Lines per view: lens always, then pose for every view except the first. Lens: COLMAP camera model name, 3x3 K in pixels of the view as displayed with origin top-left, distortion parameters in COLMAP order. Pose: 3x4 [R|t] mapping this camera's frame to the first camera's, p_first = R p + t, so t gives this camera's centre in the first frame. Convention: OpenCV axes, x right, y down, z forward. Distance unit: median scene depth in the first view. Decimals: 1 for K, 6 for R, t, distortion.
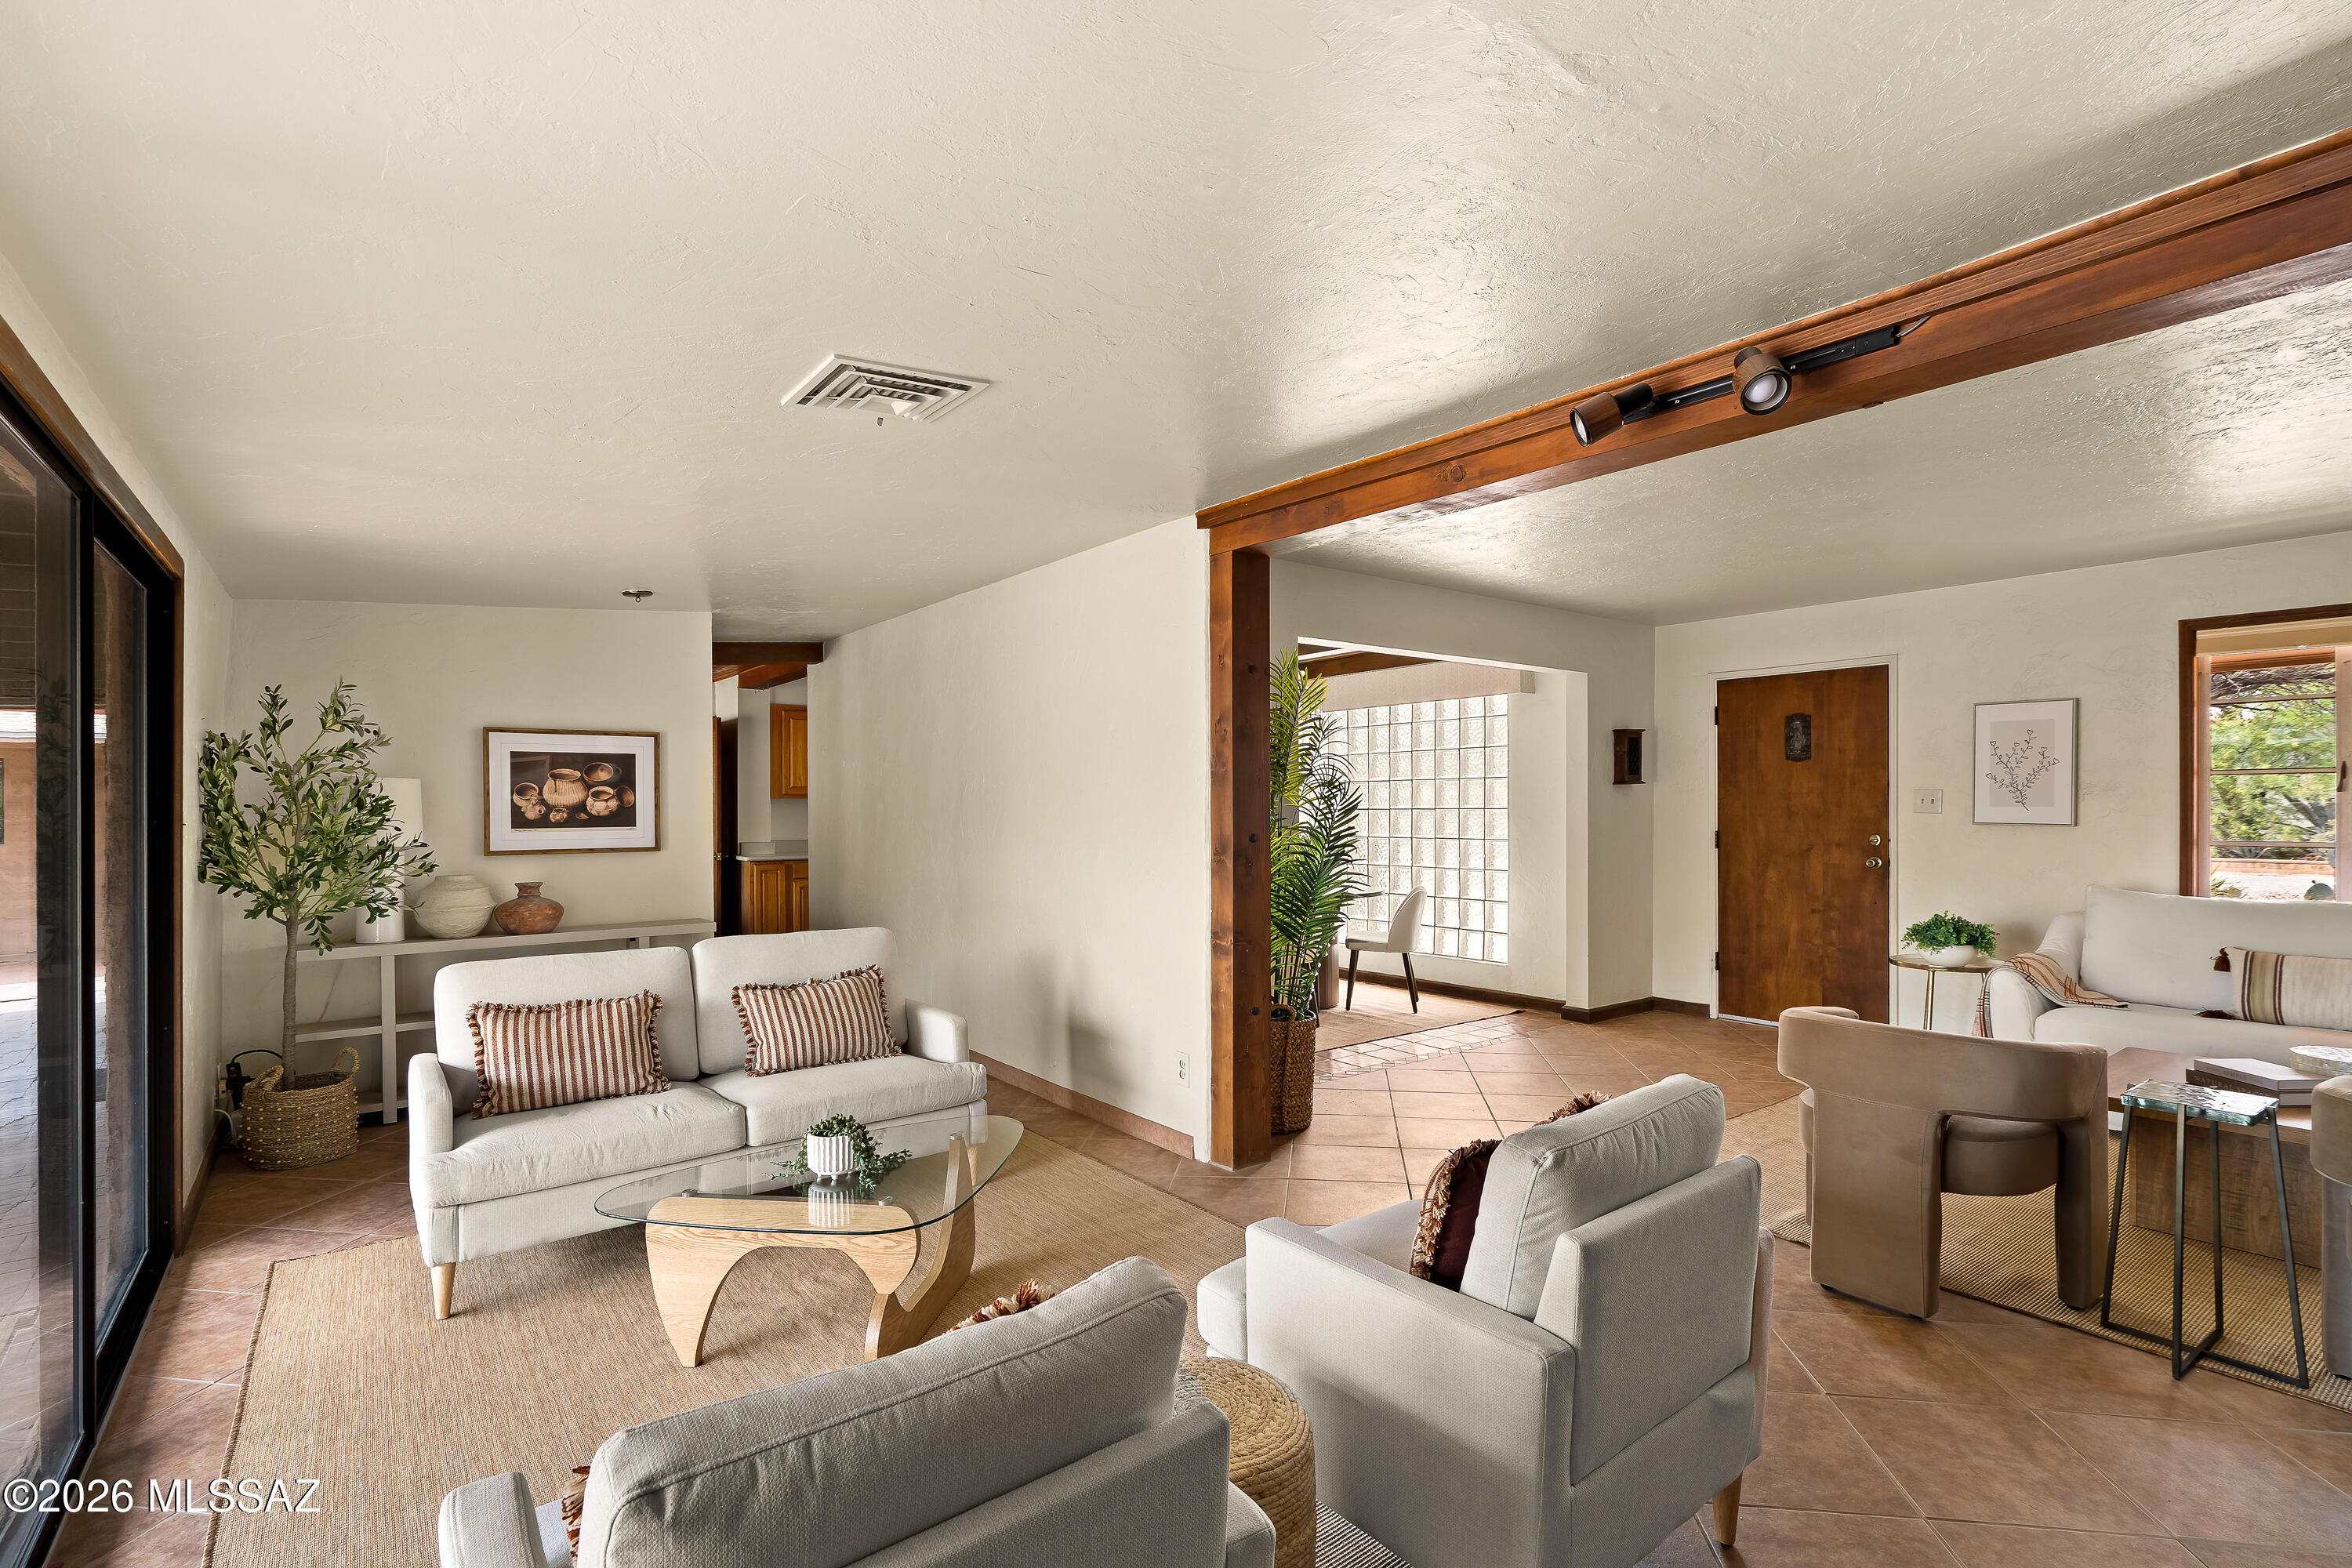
lens RADIAL K [[1089.6, 0, 1178.2], [0, 1089.6, 809.6], [0, 0, 1]] dist [-0.003596, 0.002233]
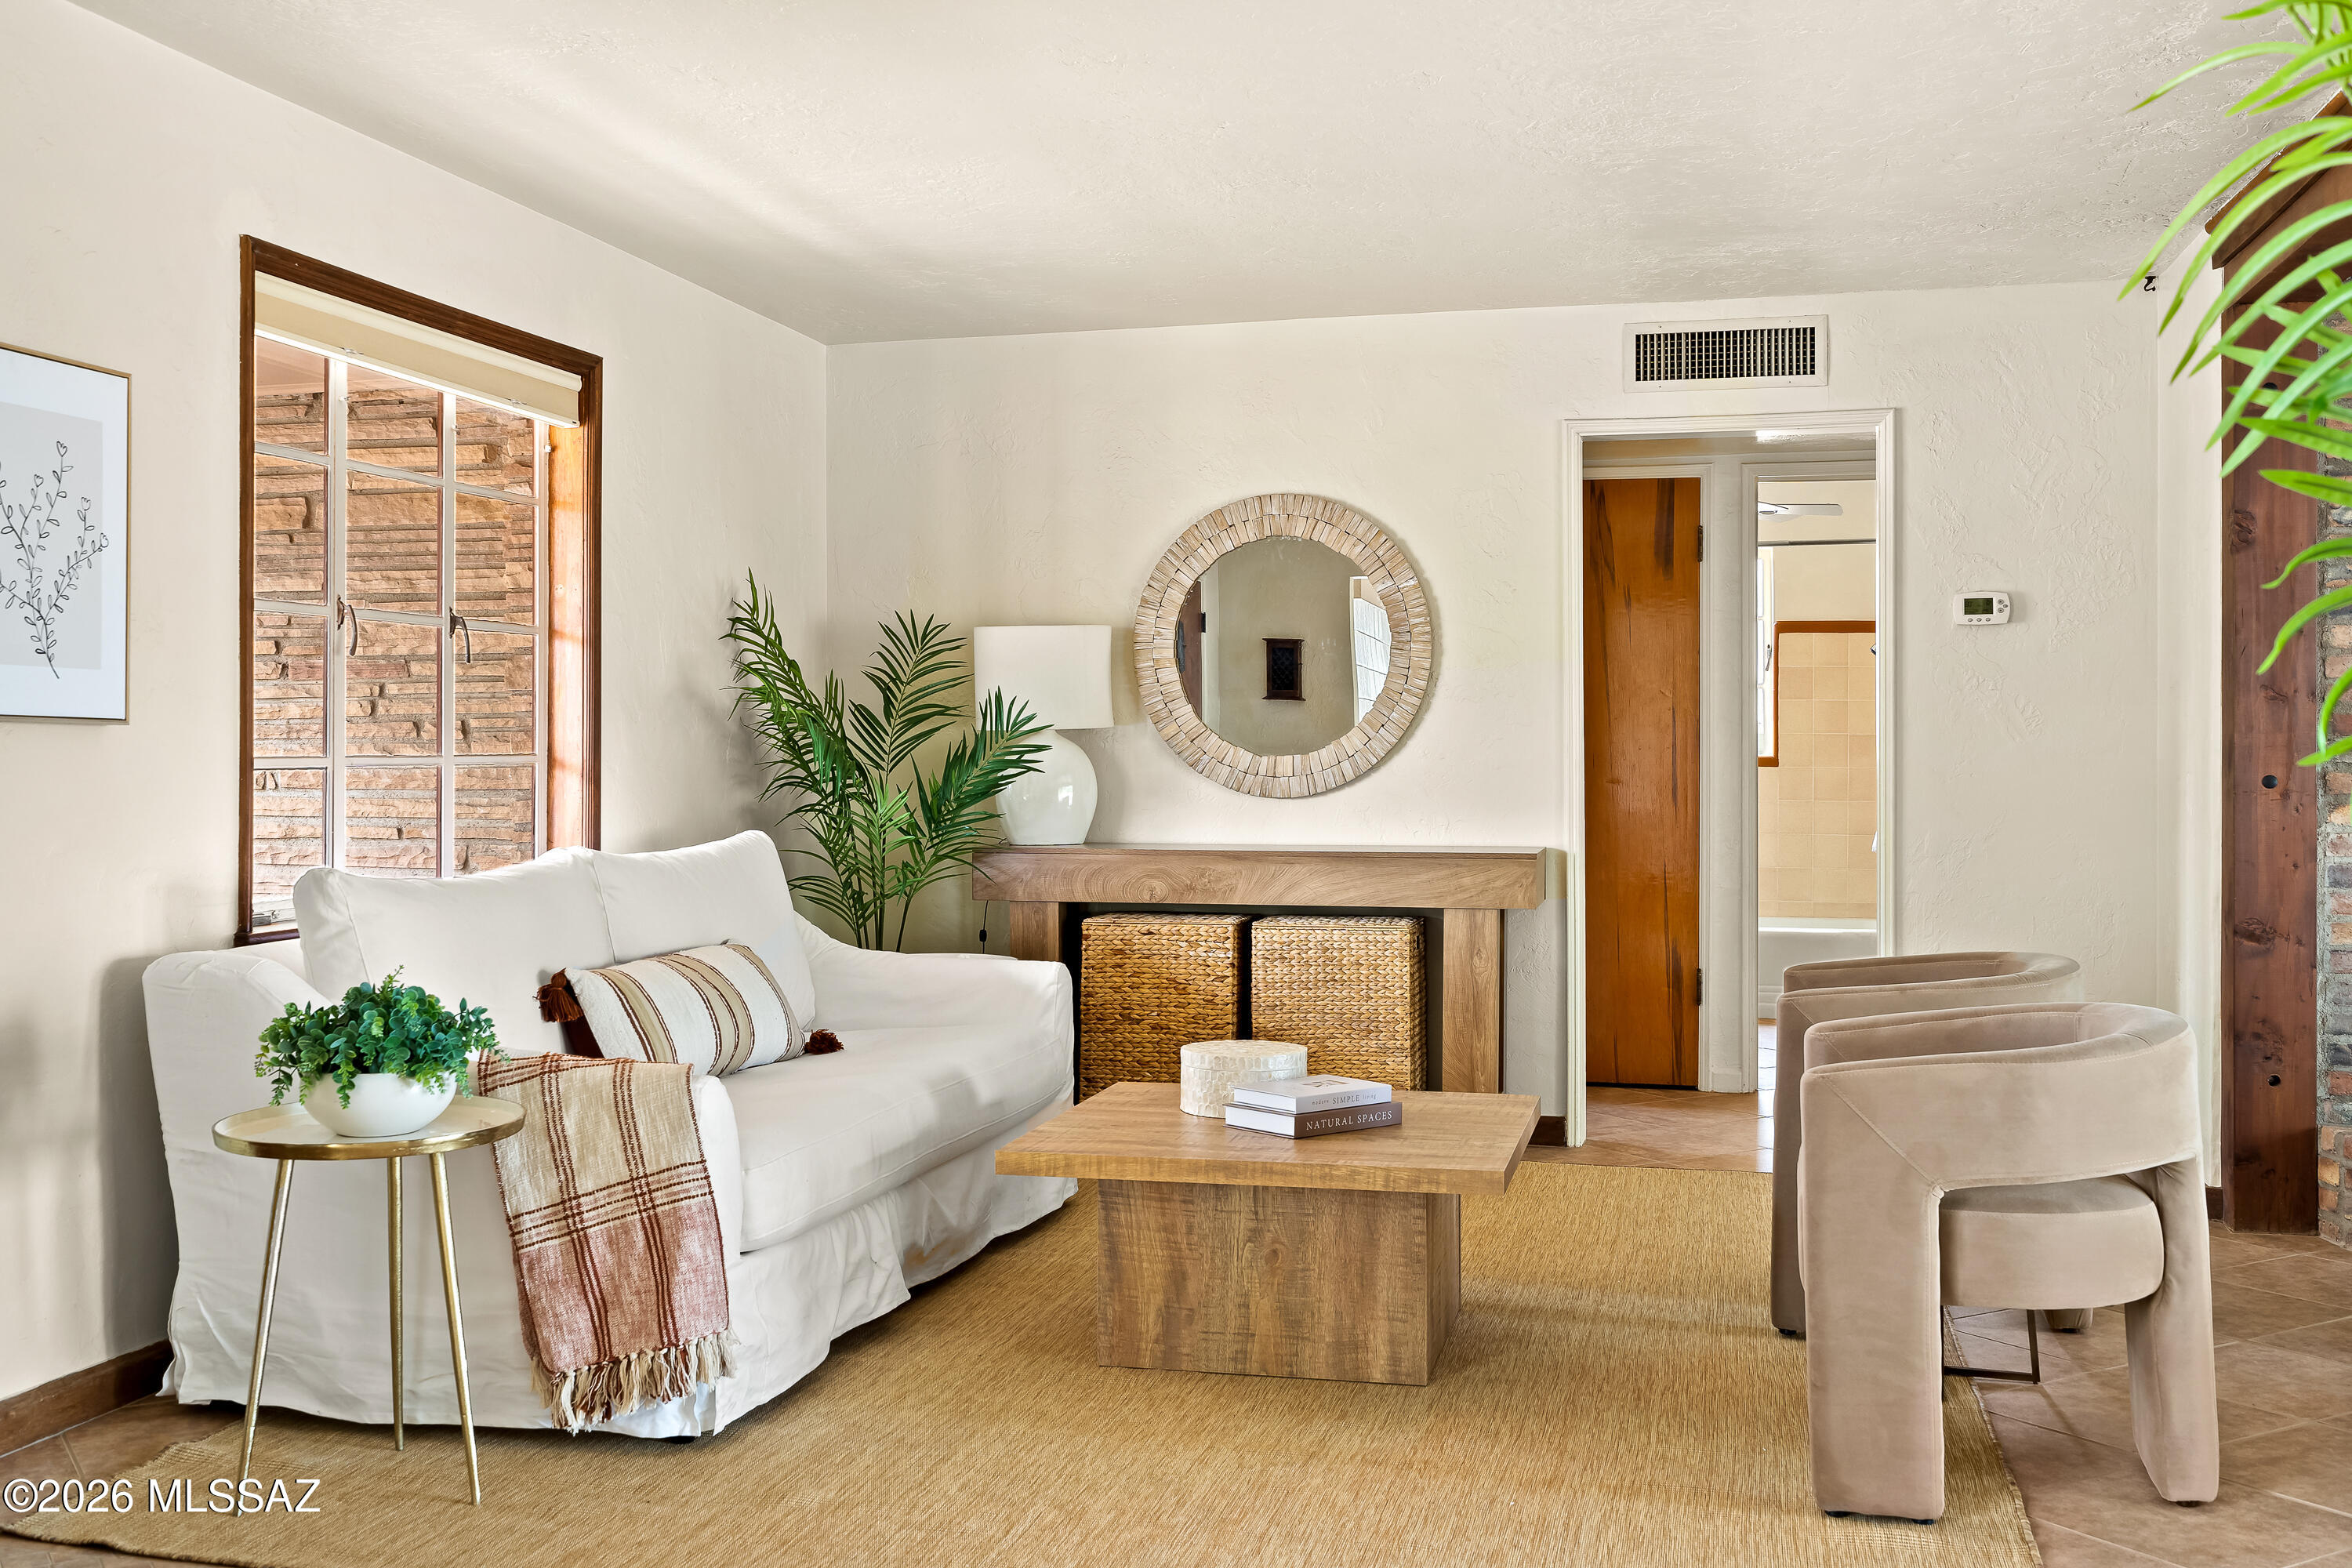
lens RADIAL K [[2351.9, 0, 1178.5], [0, 2351.9, 734.4], [0, 0, 1]] dist [0.006485, 0.000000]
pose [[-0.637864, 0.010428, 0.770078, -0.008590], [0.008145, 0.999944, -0.006794, 0.023405], [-0.770106, 0.001938, -0.637914, 1.066316]]
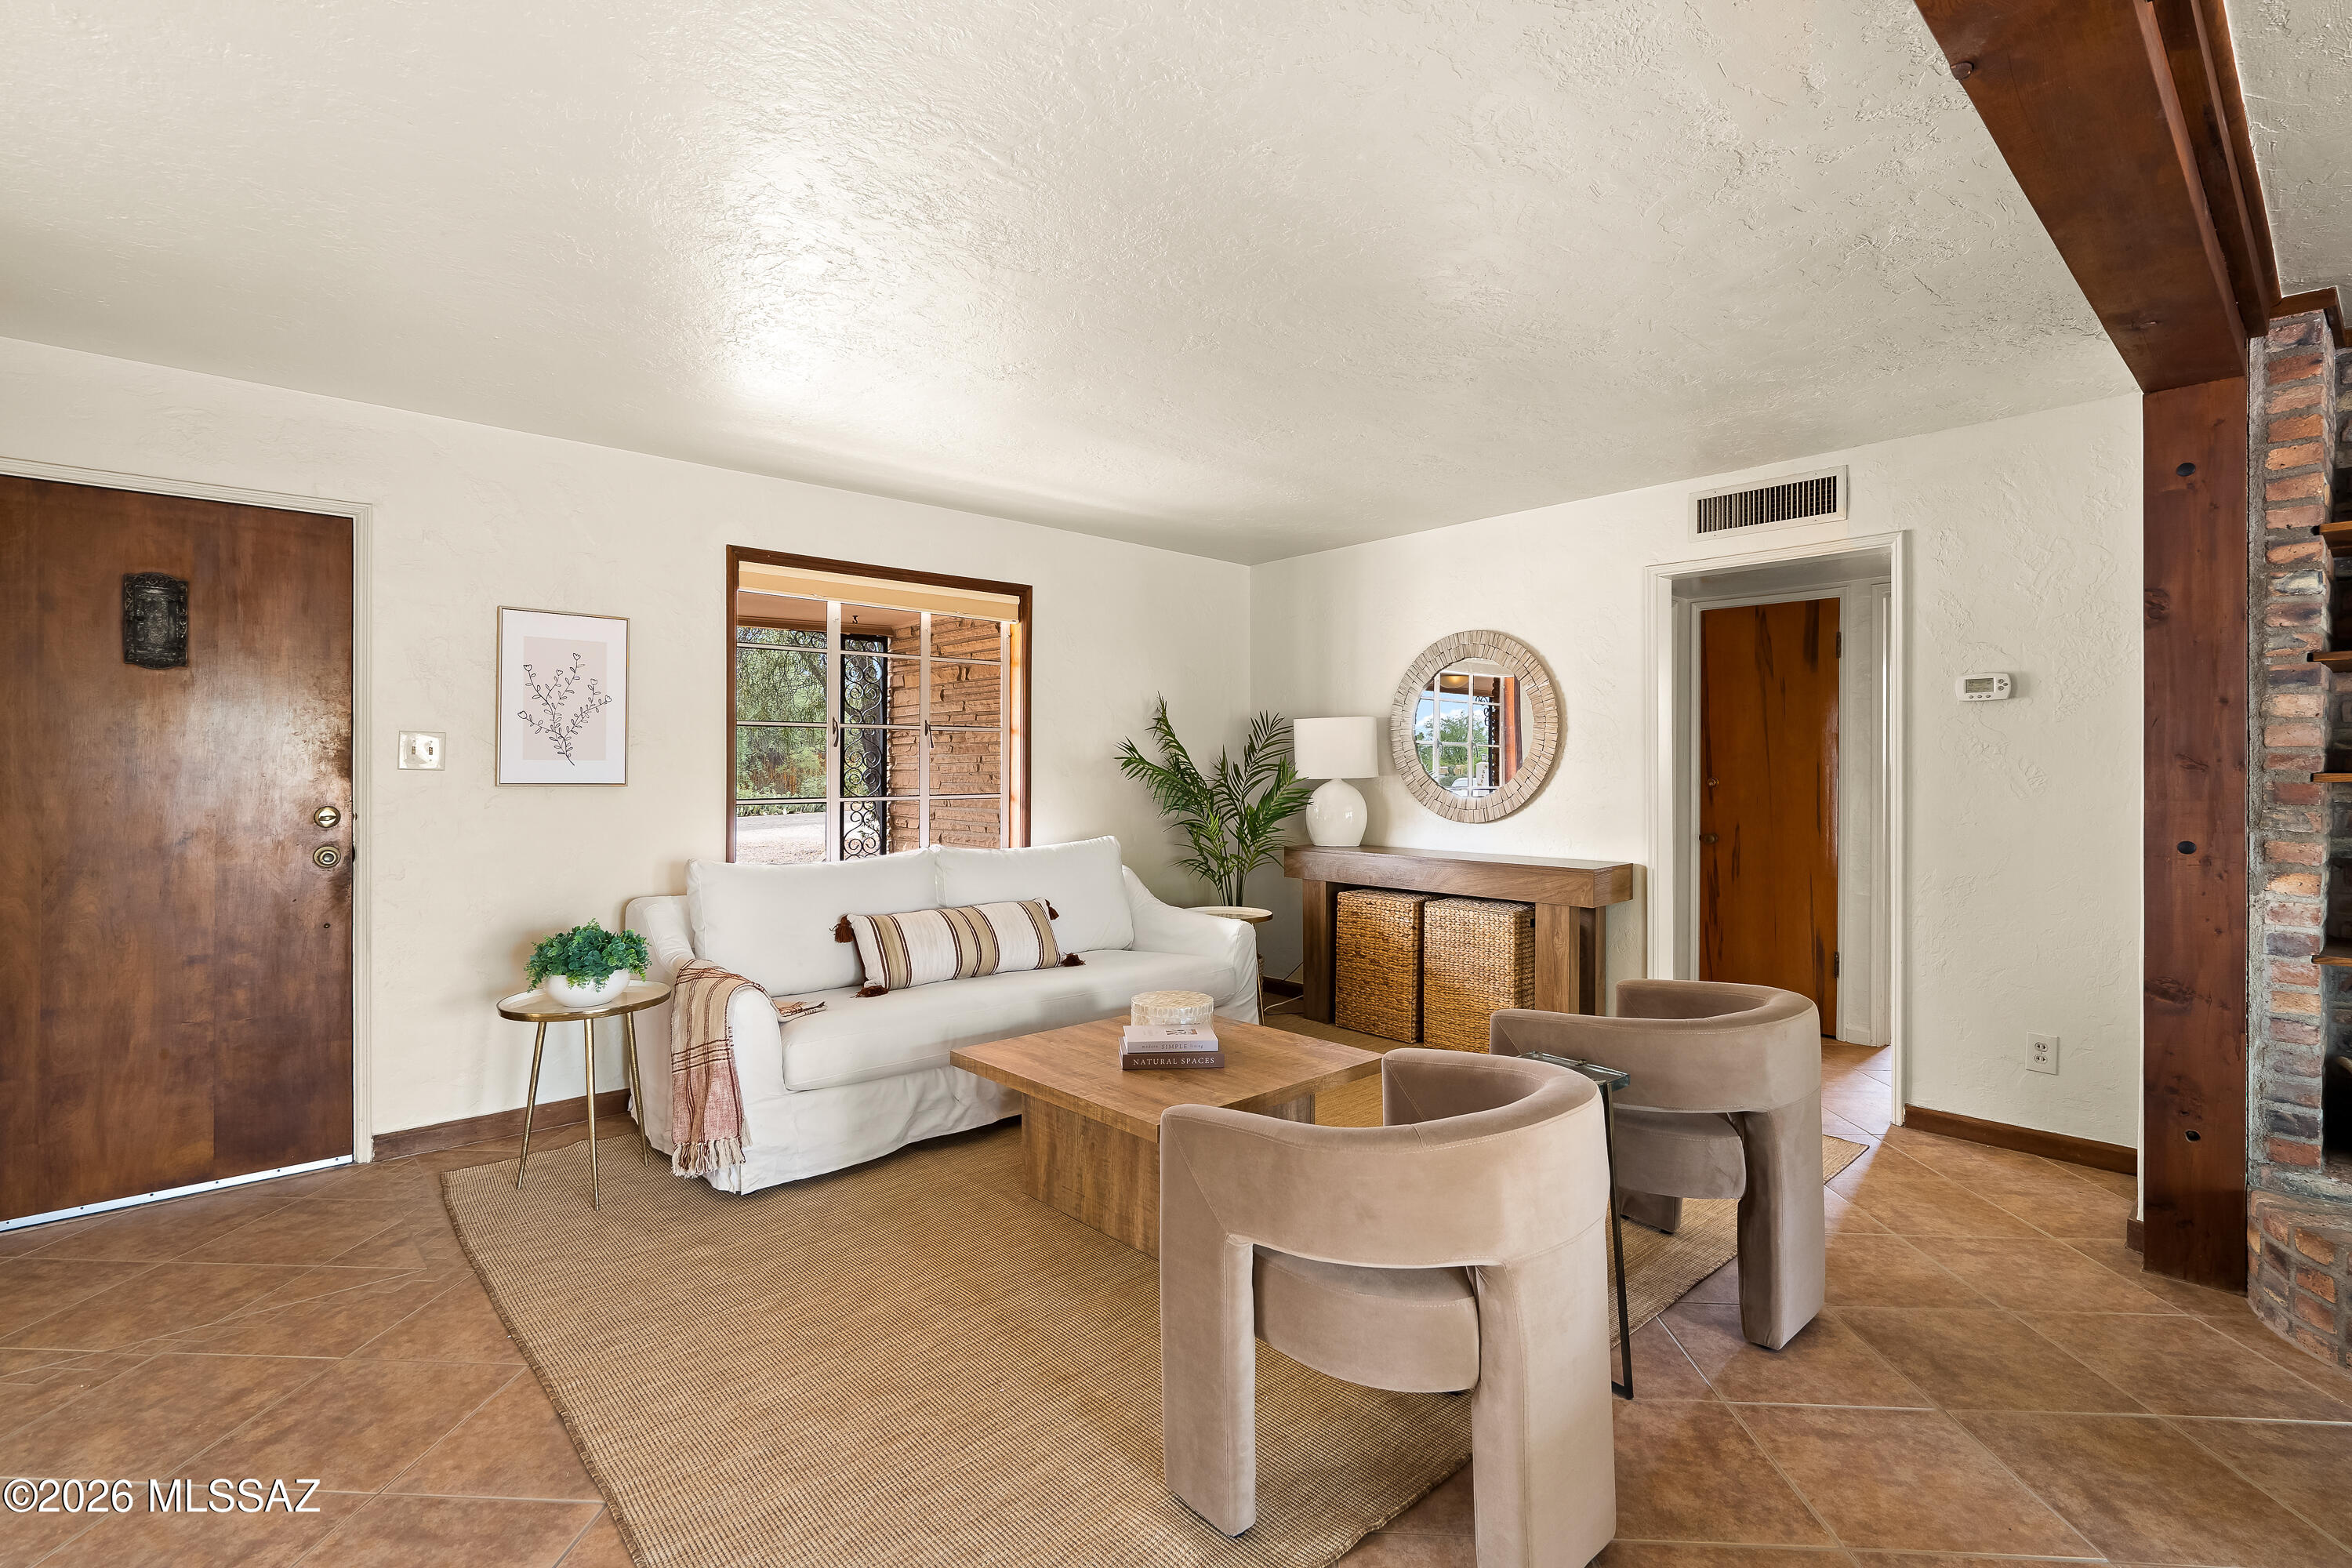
lens RADIAL K [[1089.6, 0, 1166.3], [0, 1089.6, 762.0], [0, 0, 1]] dist [-0.003596, 0.002233]
pose [[-0.090114, 0.009696, 0.995884, 0.025958], [0.004694, 0.999946, -0.009310, 0.006535], [-0.995920, 0.003836, -0.090155, 0.599670]]
